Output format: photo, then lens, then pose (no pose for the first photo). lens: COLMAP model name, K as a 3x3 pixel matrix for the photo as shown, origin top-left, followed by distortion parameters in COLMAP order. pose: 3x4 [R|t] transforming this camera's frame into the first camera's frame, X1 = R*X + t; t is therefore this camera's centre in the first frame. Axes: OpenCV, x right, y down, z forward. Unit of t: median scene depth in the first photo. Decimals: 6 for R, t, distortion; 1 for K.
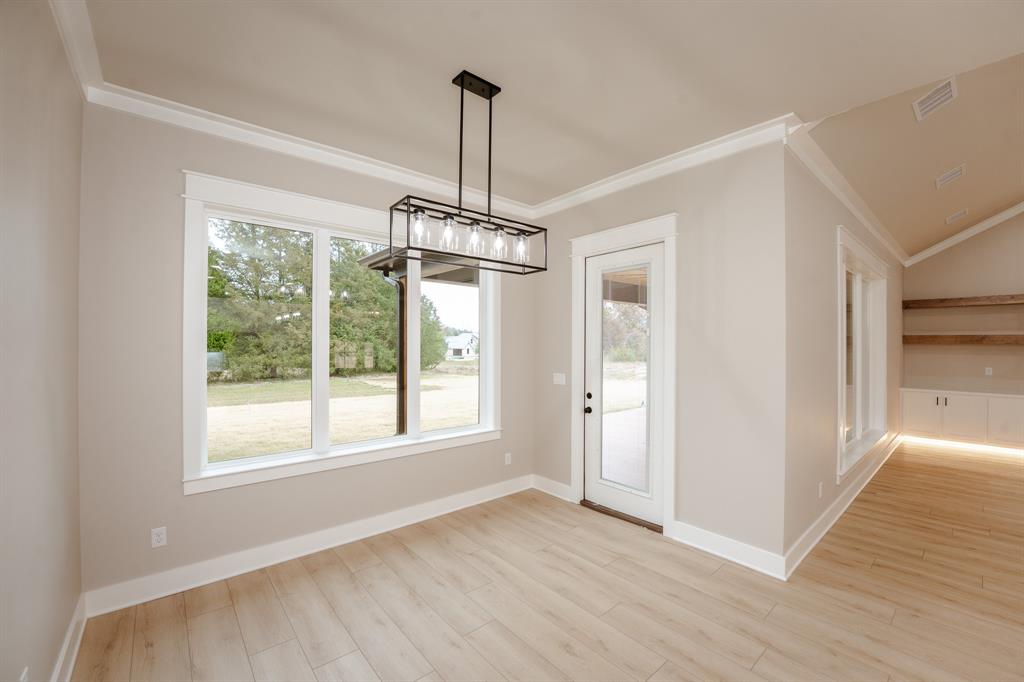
lens RADIAL K [[412.8, 0, 512.3], [0, 412.8, 342.7], [0, 0, 1]] dist [-0.024895, 0.000395]
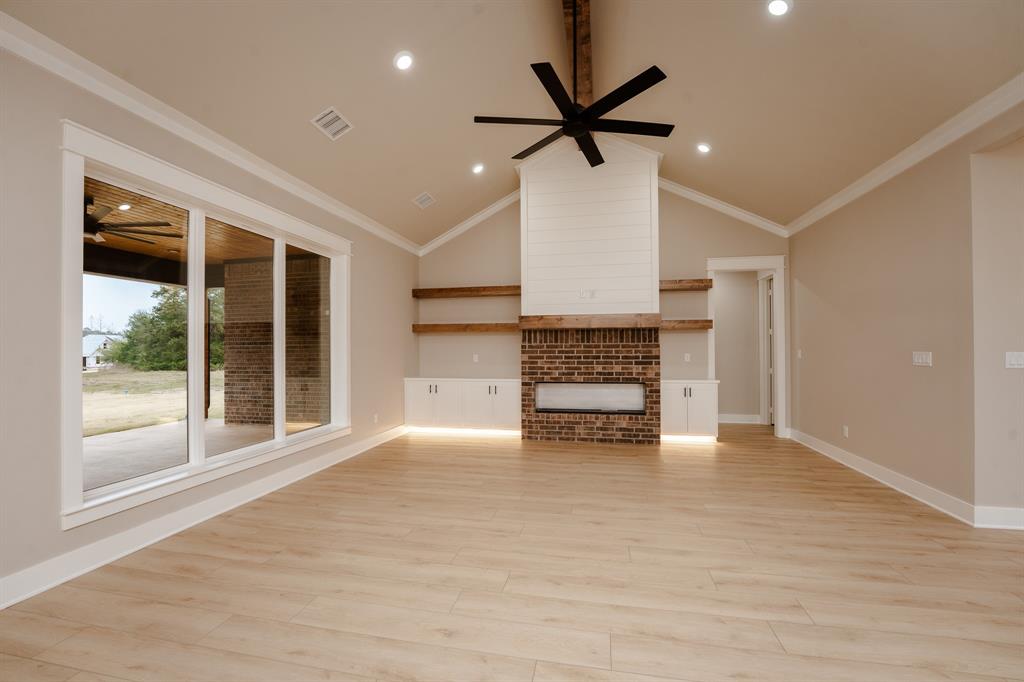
lens RADIAL K [[420.4, 0, 511.9], [0, 420.4, 344.5], [0, 0, 1]] dist [-0.024286, 0.000083]
pose [[0.792258, -0.000681, 0.610185, 0.594639], [0.005391, 0.999968, -0.005884, 0.042649], [-0.610162, 0.007951, 0.792237, 0.044770]]
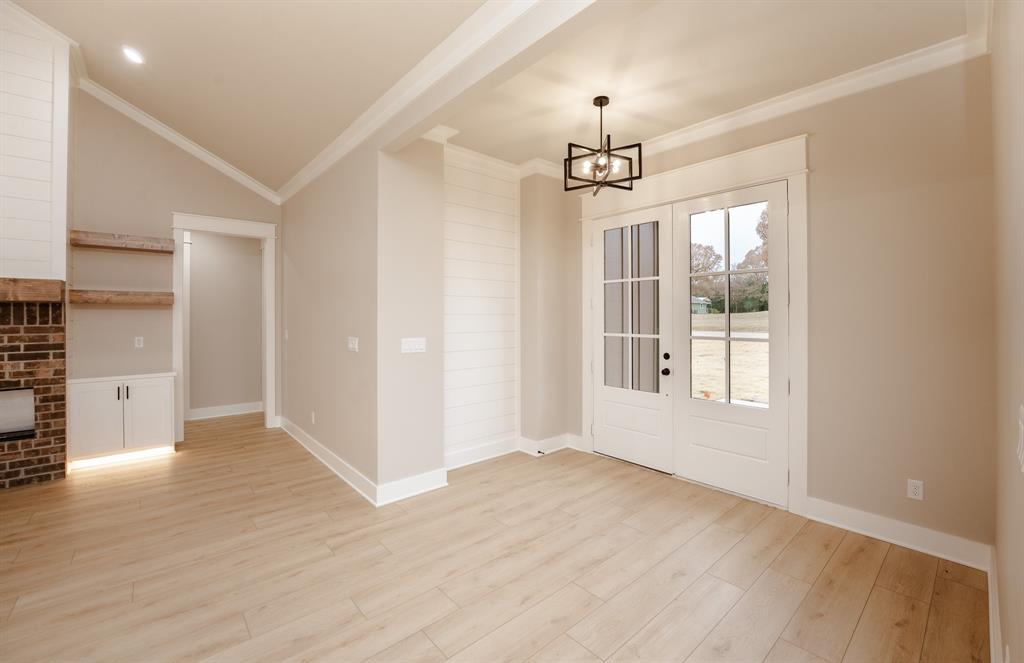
lens RADIAL K [[427.0, 0, 522.2], [0, 427.0, 314.1], [0, 0, 1]] dist [-0.013073, 0.000269]
pose [[-0.019788, -0.001630, 0.999803, 0.791191], [-0.001356, 0.999998, 0.001603, 0.017803], [-0.999803, -0.001324, -0.019791, -0.079138]]
